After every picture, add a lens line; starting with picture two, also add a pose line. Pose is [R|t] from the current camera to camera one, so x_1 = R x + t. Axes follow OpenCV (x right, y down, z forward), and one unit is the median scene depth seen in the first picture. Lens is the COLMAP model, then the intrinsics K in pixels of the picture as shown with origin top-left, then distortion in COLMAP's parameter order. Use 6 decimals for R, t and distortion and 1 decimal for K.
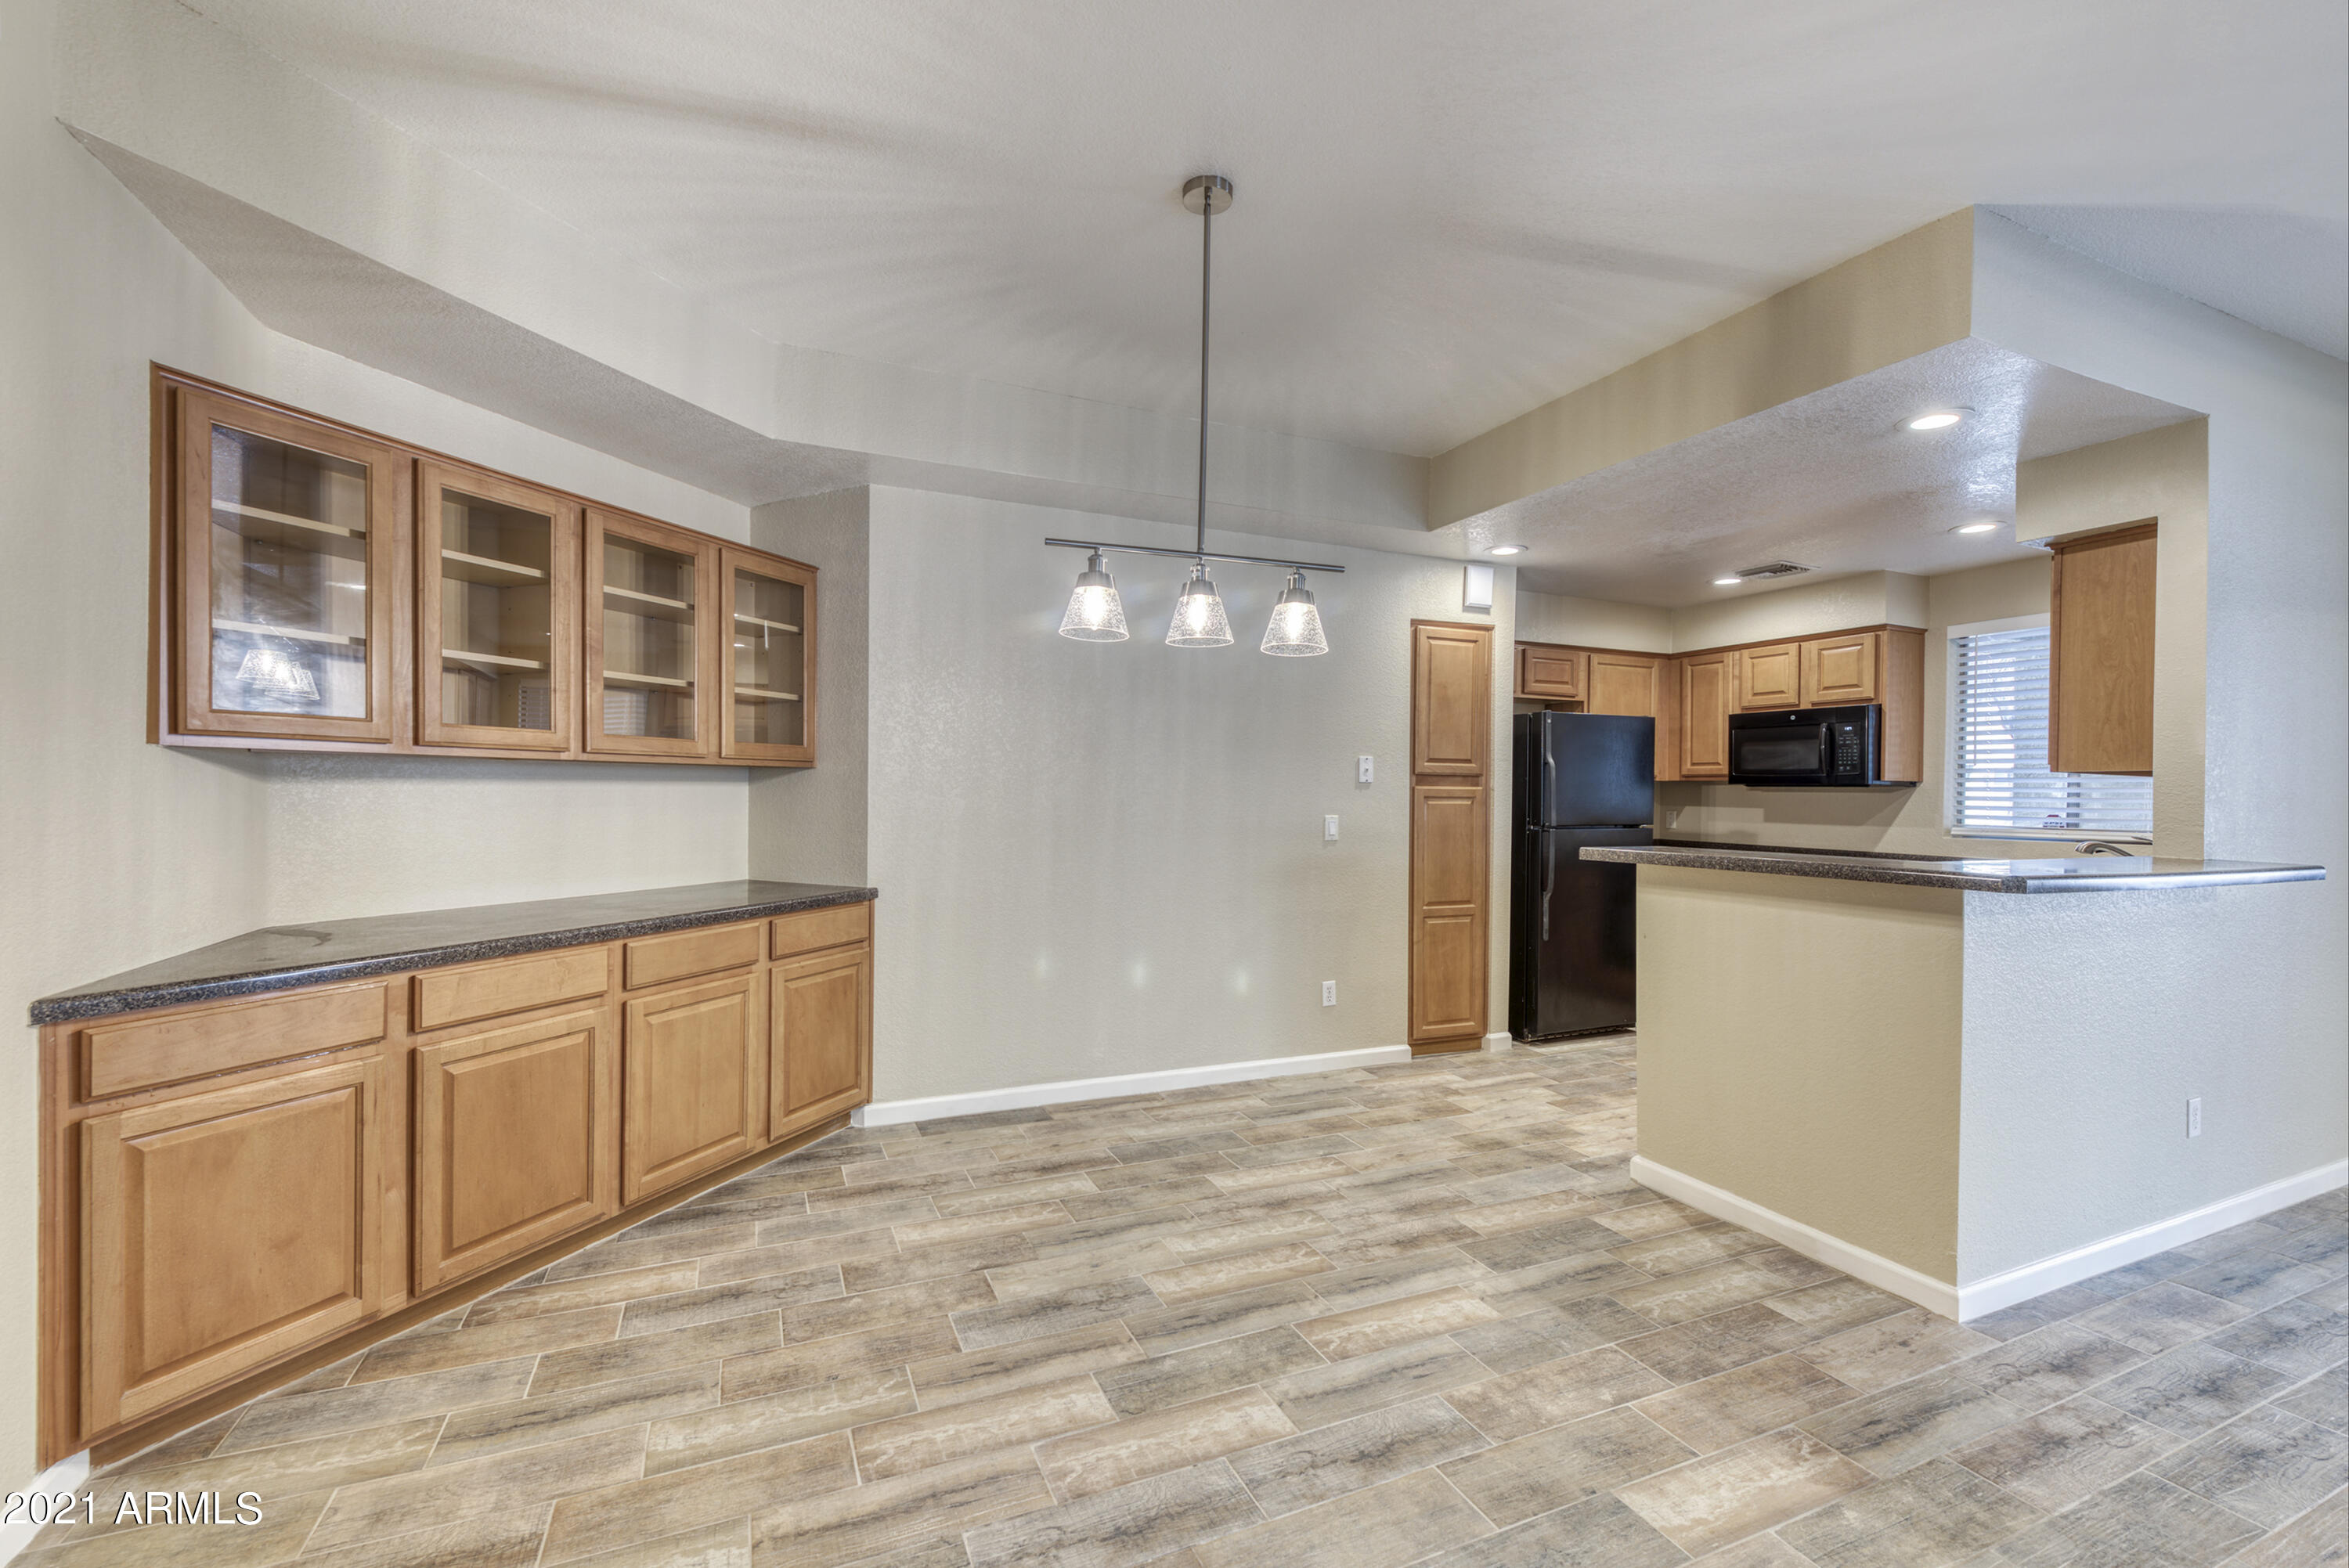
lens RADIAL K [[965.7, 0, 1168.8], [0, 965.7, 803.0], [0, 0, 1]] dist [-0.000461, -0.000730]
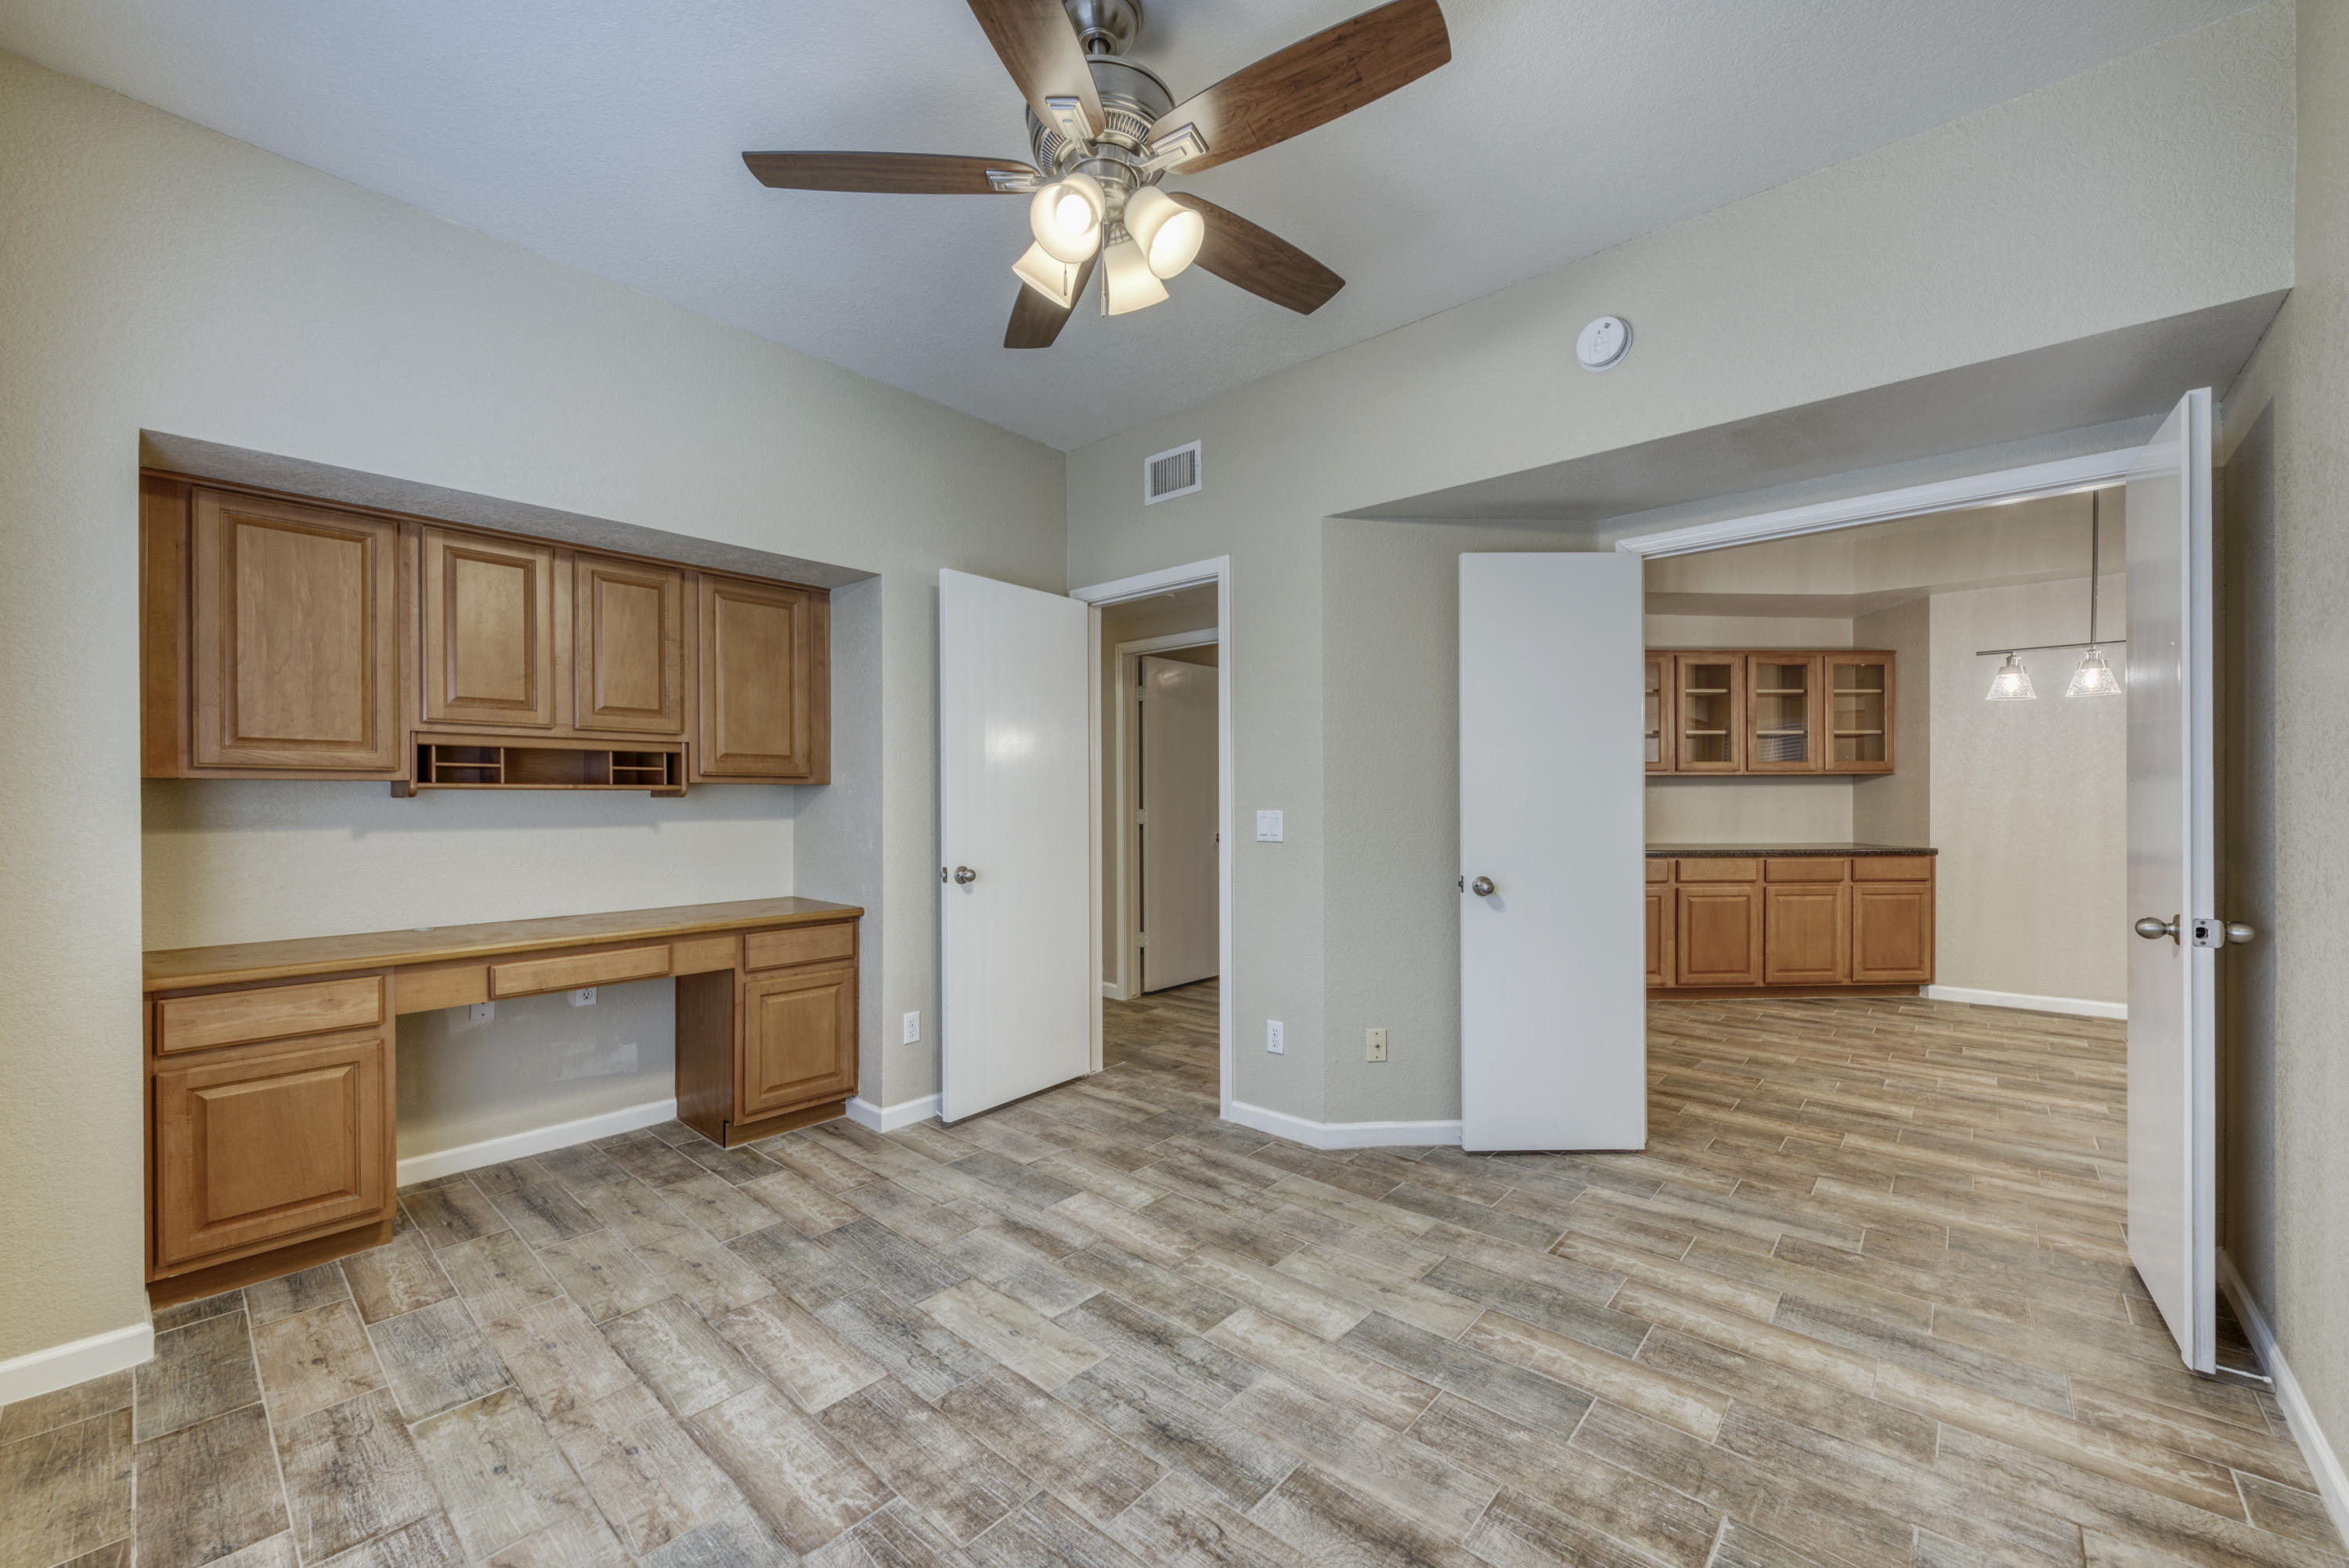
lens RADIAL K [[900.2, 0, 1158.7], [0, 900.2, 810.0], [0, 0, 1]] dist [-0.004541, -0.000393]
pose [[0.404343, -0.003810, -0.914600, 0.610287], [-0.000513, 0.999990, -0.004392, 0.037323], [0.914607, 0.002245, 0.404337, -0.883911]]
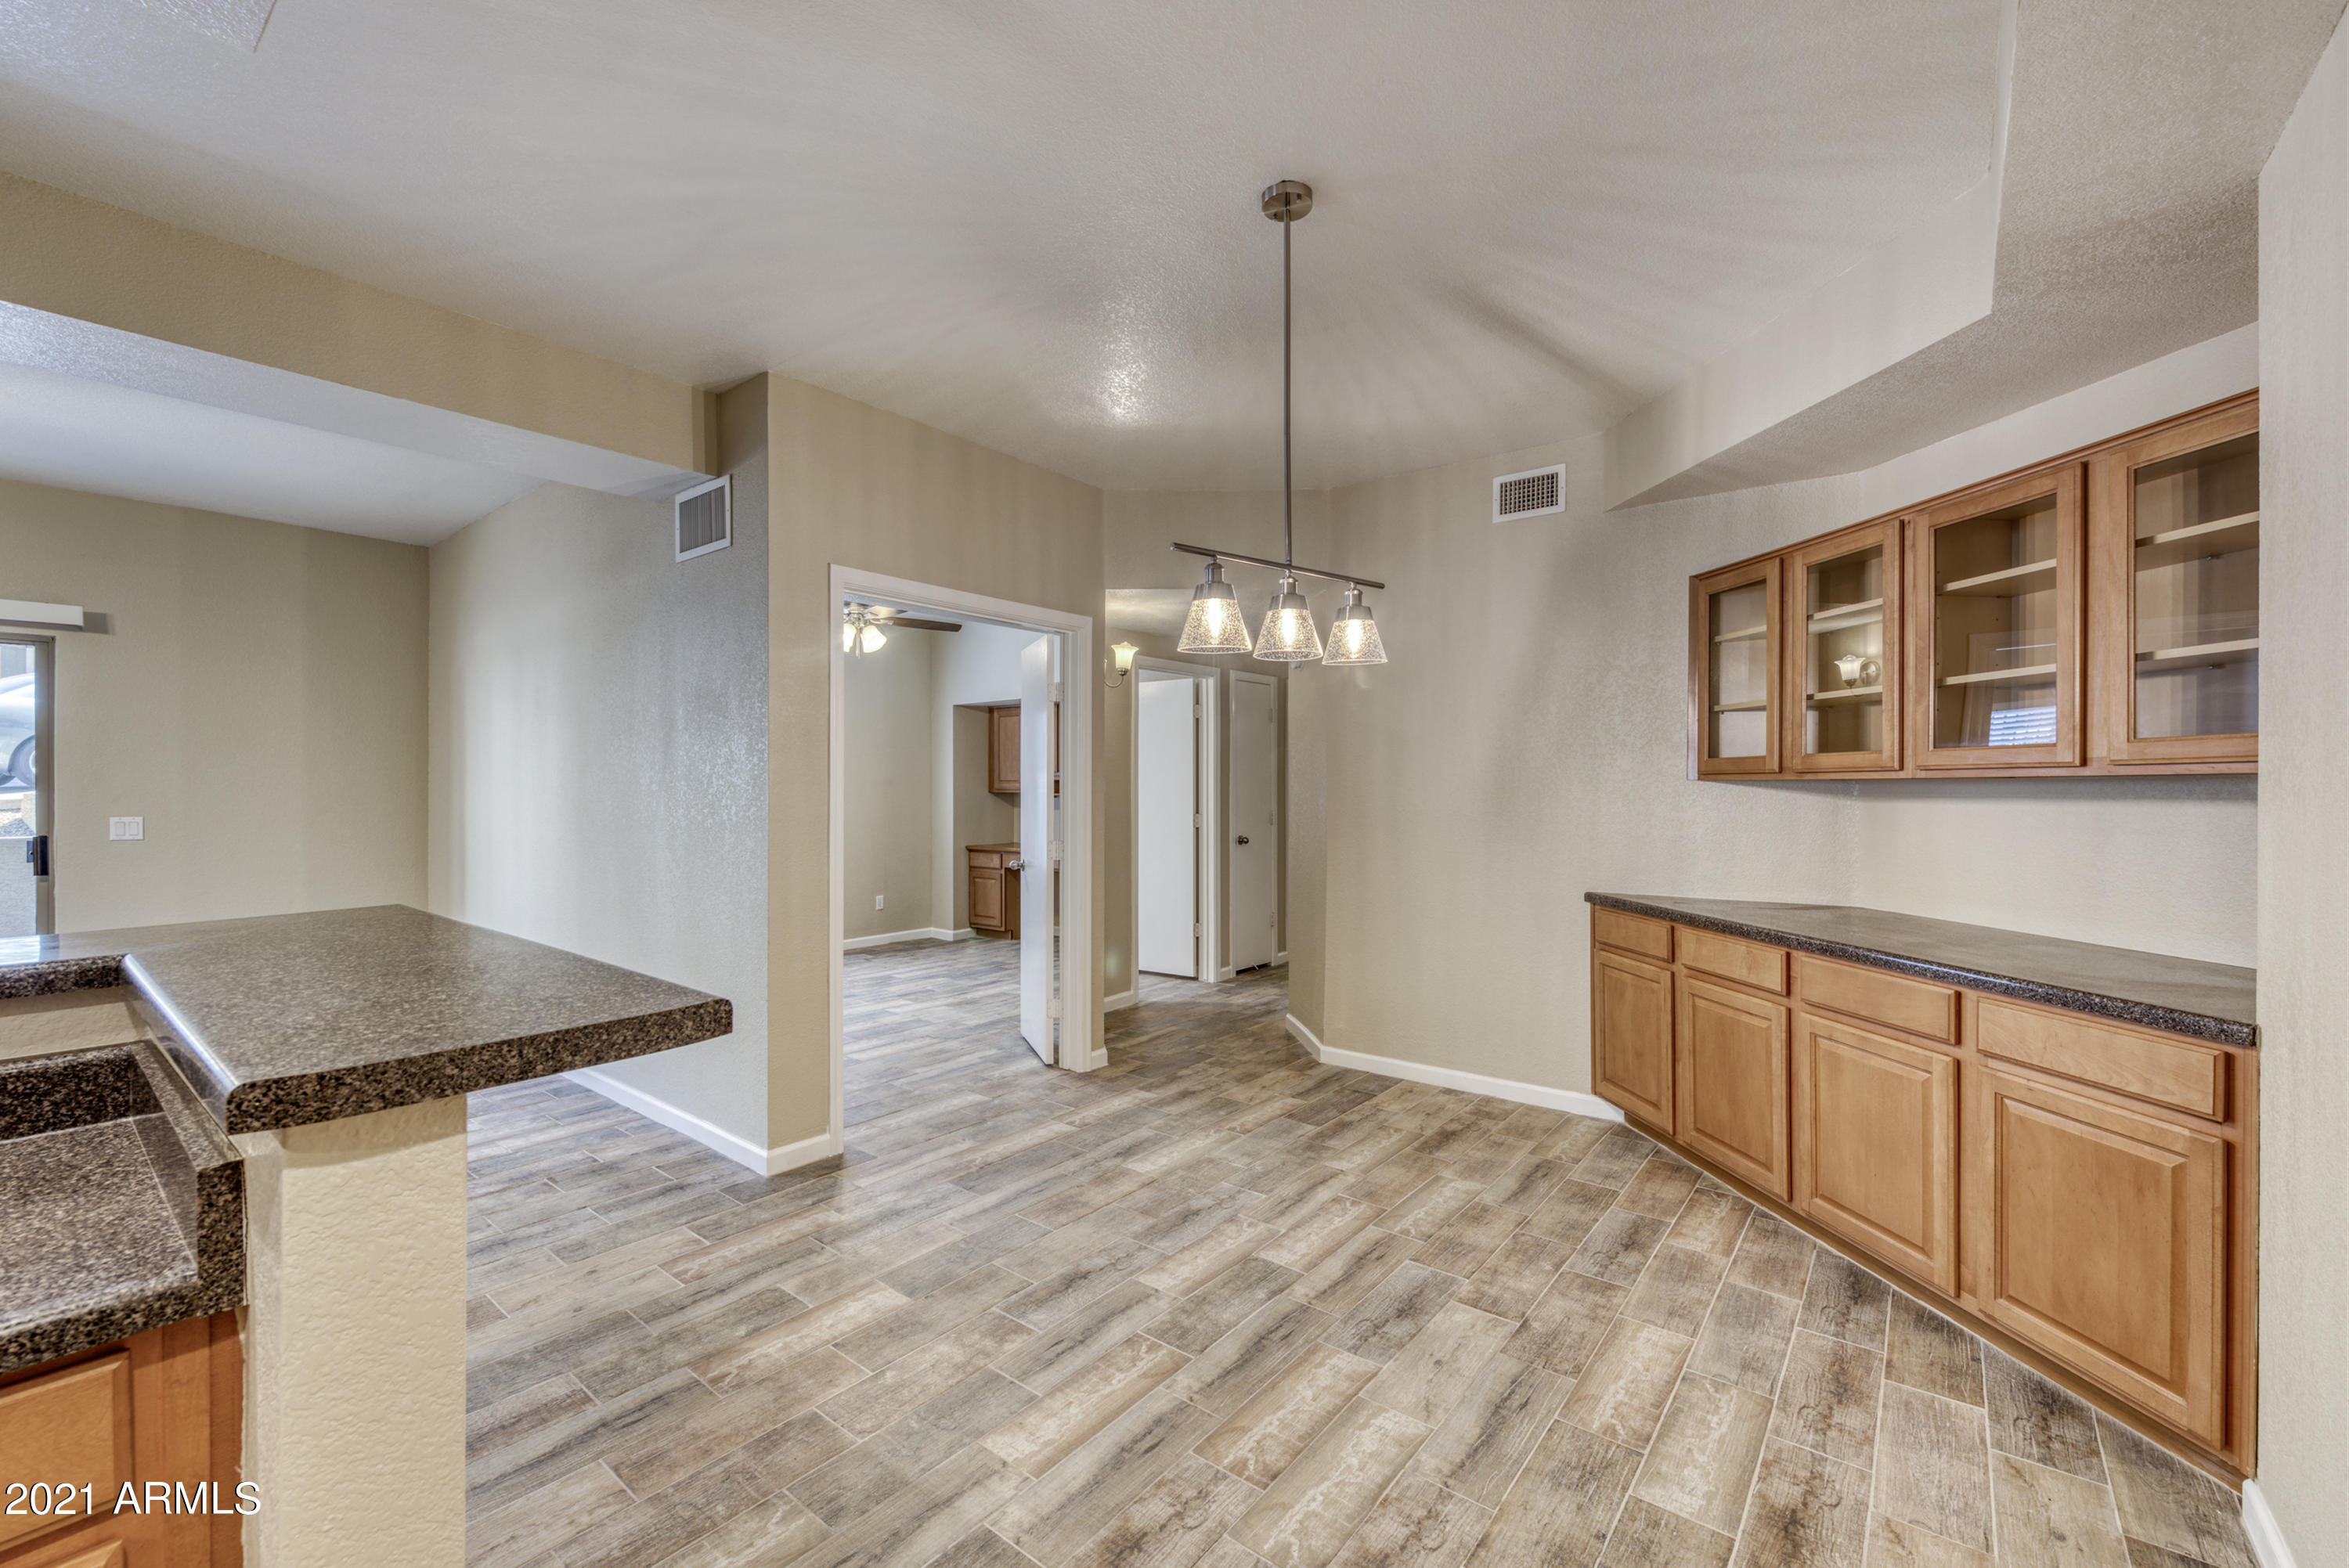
lens RADIAL K [[971.0, 0, 1154.1], [0, 971.0, 783.9], [0, 0, 1]] dist [-0.001004, -0.000382]
pose [[-0.888356, -0.011727, -0.459006, 0.456579], [-0.014942, 0.999883, 0.003373, -0.027448], [0.458912, 0.009854, -0.888427, 1.366501]]
